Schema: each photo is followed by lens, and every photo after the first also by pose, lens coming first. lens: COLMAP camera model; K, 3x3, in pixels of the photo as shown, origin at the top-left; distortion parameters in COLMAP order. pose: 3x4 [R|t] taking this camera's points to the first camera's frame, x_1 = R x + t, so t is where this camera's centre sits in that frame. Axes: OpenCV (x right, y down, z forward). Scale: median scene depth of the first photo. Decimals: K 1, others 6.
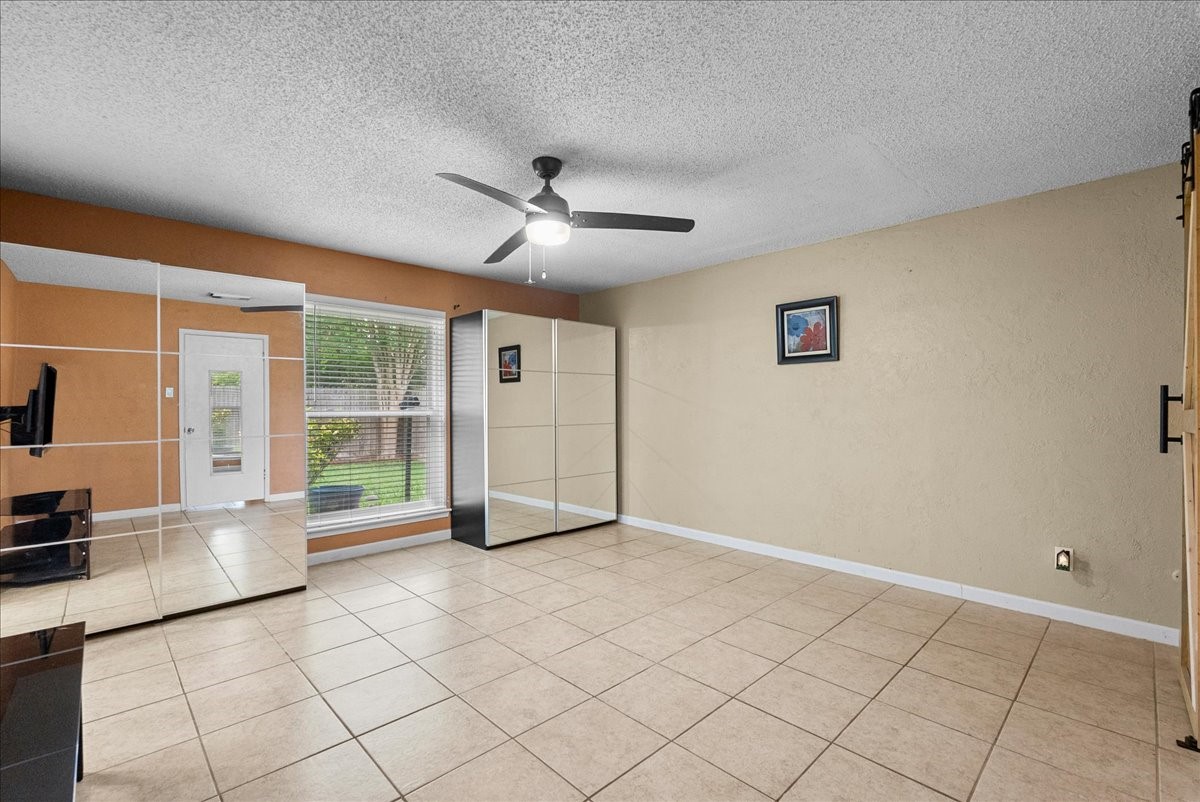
lens RADIAL K [[530.9, 0, 600.0], [0, 530.9, 401.0], [0, 0, 1]] dist [-0.001636, -0.000148]
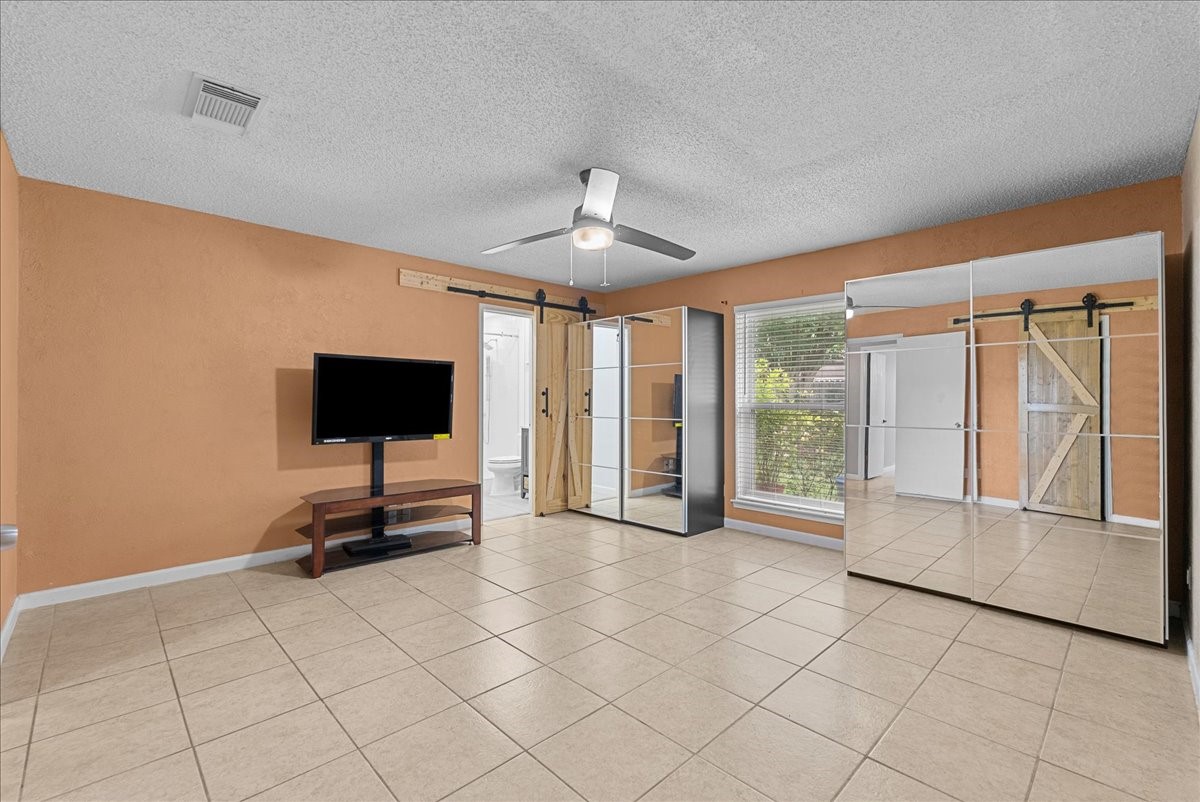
lens RADIAL K [[525.0, 0, 601.7], [0, 525.0, 394.9], [0, 0, 1]] dist [-0.007318, -0.000289]
pose [[0.002276, -0.005169, -0.999984, 0.815173], [0.004905, 0.999975, -0.005158, 0.008148], [0.999985, -0.004893, 0.002301, 0.848761]]
